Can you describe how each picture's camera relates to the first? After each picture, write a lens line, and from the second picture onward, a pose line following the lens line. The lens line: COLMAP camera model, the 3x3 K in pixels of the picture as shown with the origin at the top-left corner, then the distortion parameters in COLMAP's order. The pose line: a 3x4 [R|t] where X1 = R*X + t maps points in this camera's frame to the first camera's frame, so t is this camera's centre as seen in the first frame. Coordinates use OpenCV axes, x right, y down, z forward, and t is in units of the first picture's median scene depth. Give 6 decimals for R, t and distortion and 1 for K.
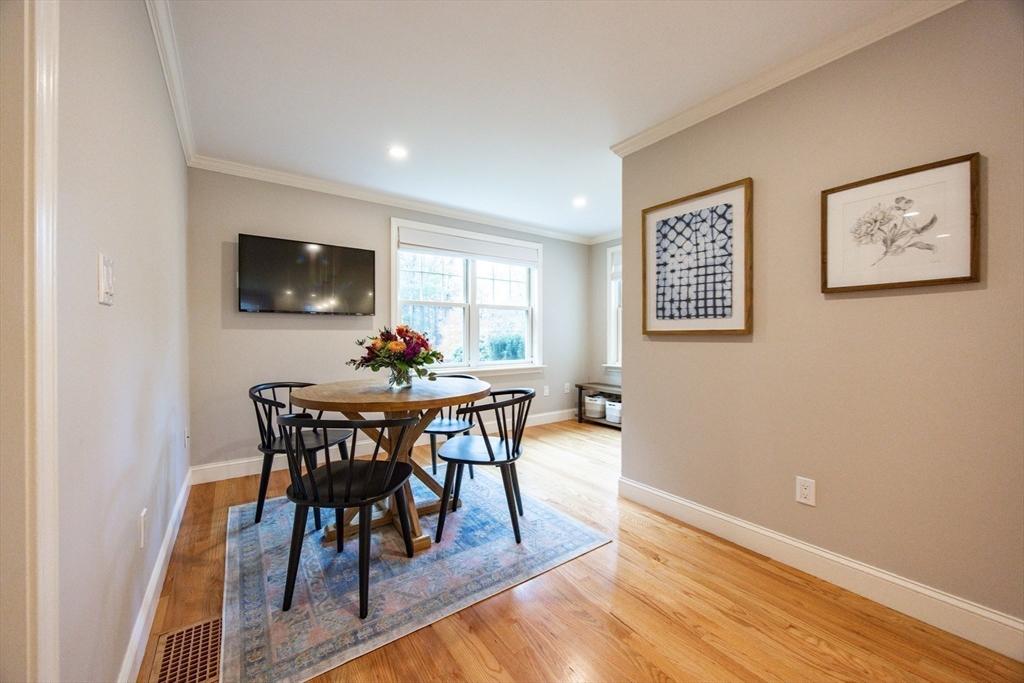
lens RADIAL K [[389.4, 0, 511.5], [0, 389.4, 335.4], [0, 0, 1]] dist [-0.000650, -0.000032]
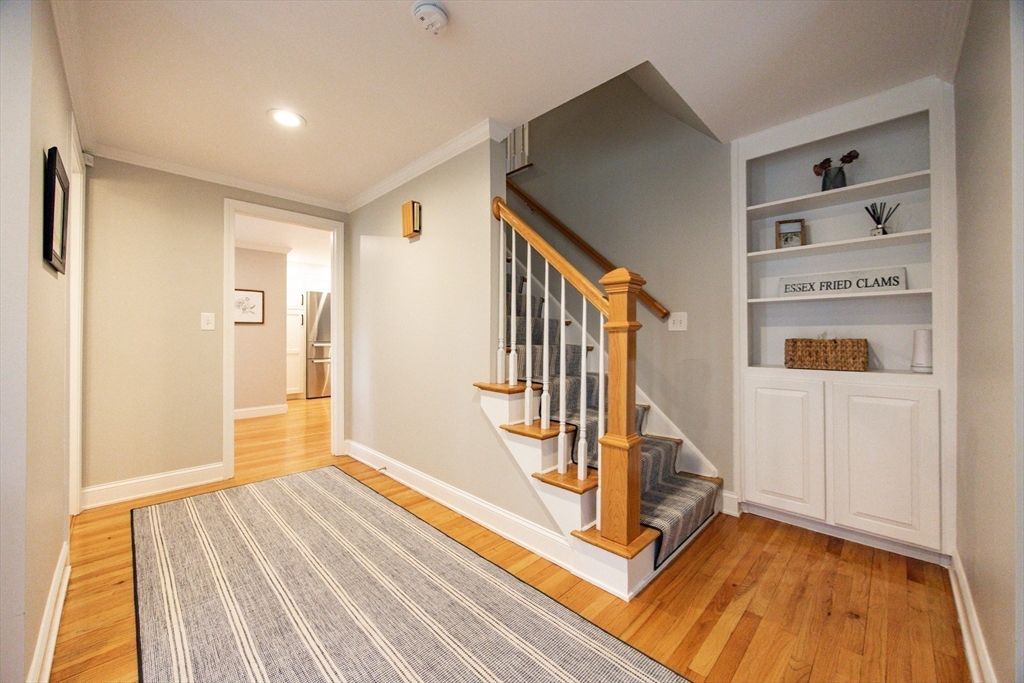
lens RADIAL K [[389.4, 0, 511.5], [0, 389.4, 335.4], [0, 0, 1]] dist [-0.000650, -0.000032]
pose [[-0.168991, 0.006667, 0.985595, -2.972255], [0.003110, 0.999976, -0.006231, 0.011532], [-0.985613, 0.002012, -0.169008, -0.772469]]
